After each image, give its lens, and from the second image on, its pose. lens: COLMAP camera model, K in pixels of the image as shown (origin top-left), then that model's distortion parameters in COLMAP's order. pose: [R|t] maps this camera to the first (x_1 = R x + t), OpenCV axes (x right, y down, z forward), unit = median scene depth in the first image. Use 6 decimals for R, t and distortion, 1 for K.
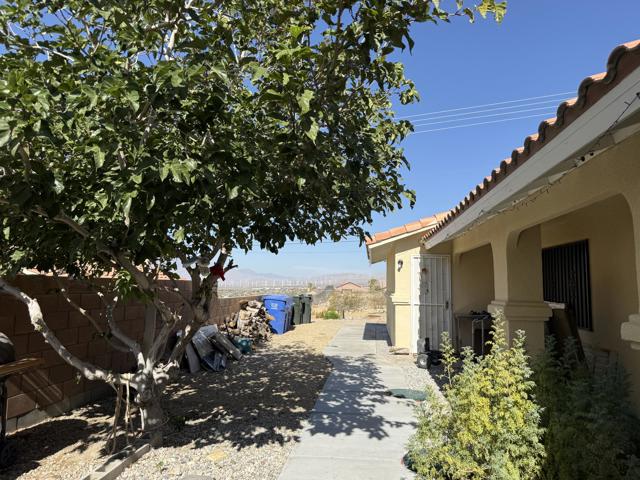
lens RADIAL K [[458.4, 0, 317.8], [0, 458.4, 238.2], [0, 0, 1]] dist [0.043869, -0.048106]
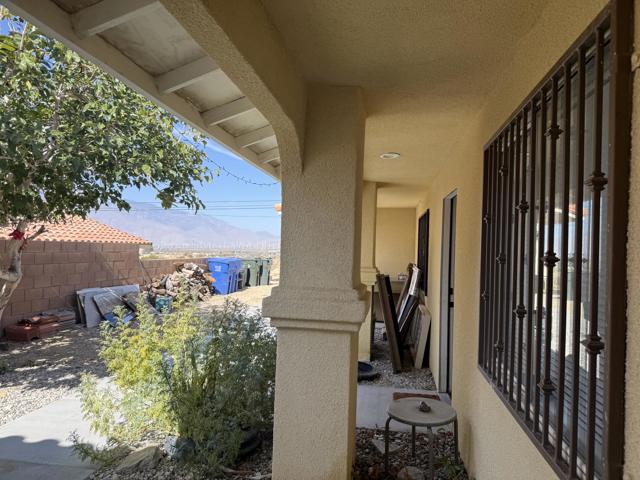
lens RADIAL K [[458.4, 0, 318.3], [0, 458.4, 242.4], [0, 0, 1]] dist [0.043869, -0.048106]
pose [[0.998503, 0.015332, -0.052513, 0.502814], [-0.010624, 0.995994, 0.088782, -0.015618], [0.053664, -0.088091, 0.994666, -0.056344]]
